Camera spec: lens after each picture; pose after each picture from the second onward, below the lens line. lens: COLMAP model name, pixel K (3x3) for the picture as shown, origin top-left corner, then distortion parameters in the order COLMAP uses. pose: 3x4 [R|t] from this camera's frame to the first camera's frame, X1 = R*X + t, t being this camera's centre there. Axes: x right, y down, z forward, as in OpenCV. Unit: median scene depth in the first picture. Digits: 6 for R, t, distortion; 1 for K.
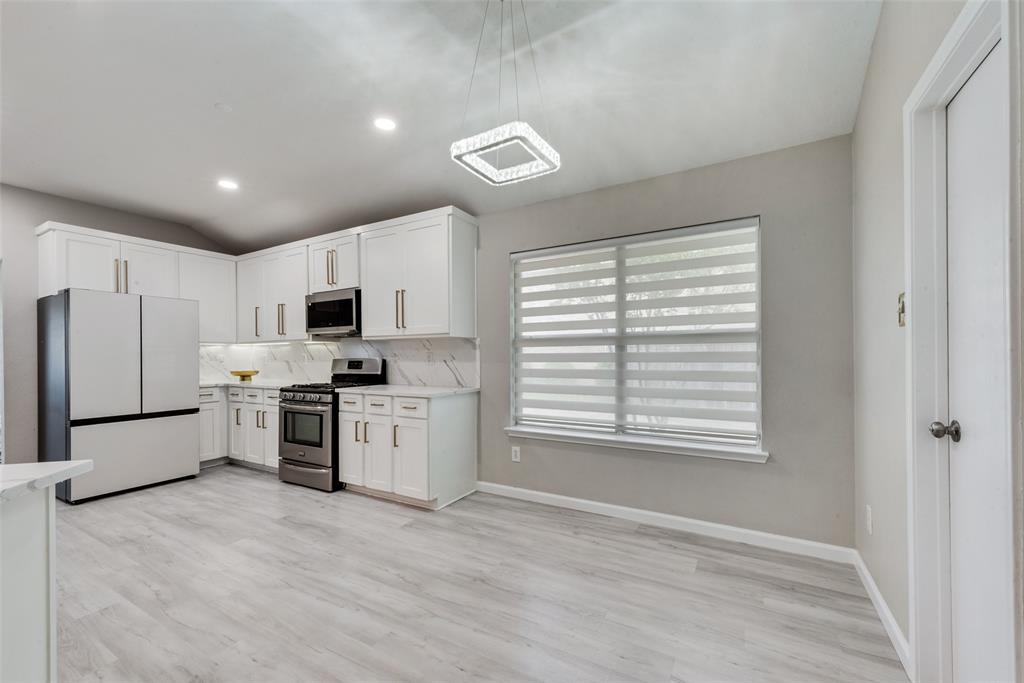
lens RADIAL K [[405.7, 0, 506.9], [0, 405.7, 354.1], [0, 0, 1]] dist [0.006709, -0.000951]
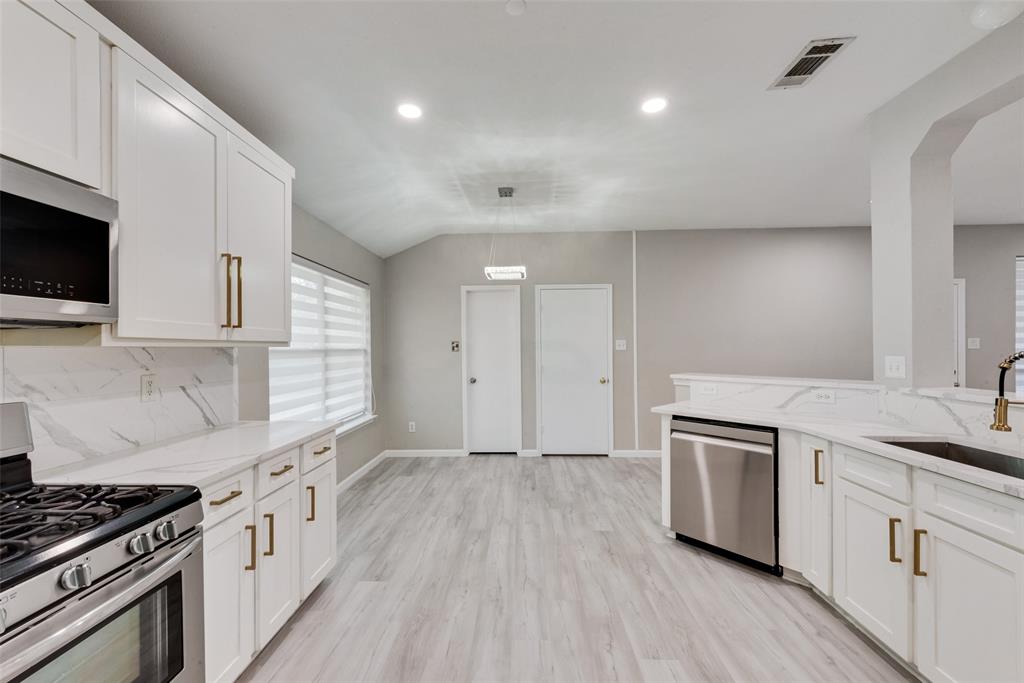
lens RADIAL K [[405.7, 0, 503.5], [0, 405.7, 348.8], [0, 0, 1]] dist [0.006709, -0.000951]
pose [[-0.455436, 0.007103, 0.890240, -0.864681], [0.007299, 0.999964, -0.004245, -0.031414], [-0.890239, 0.004565, -0.455471, 0.900239]]
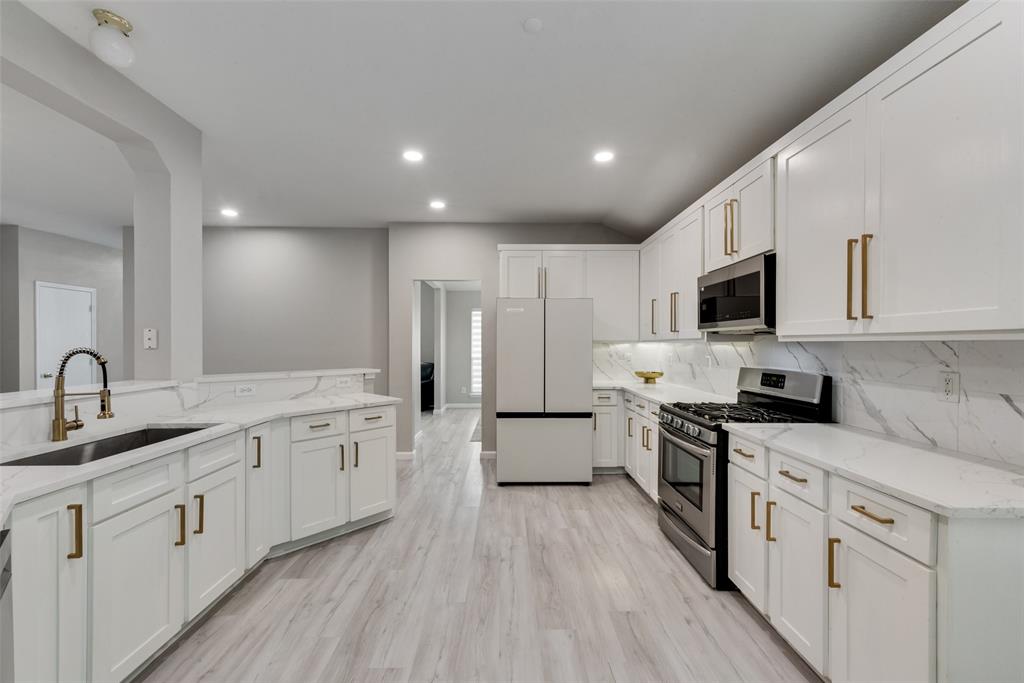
lens RADIAL K [[405.7, 0, 506.6], [0, 405.7, 345.5], [0, 0, 1]] dist [0.006709, -0.000951]
pose [[0.517641, 0.011265, -0.855524, -0.068581], [-0.003845, 0.999934, 0.010840, -0.036638], [0.855589, -0.002322, 0.517650, 0.402554]]
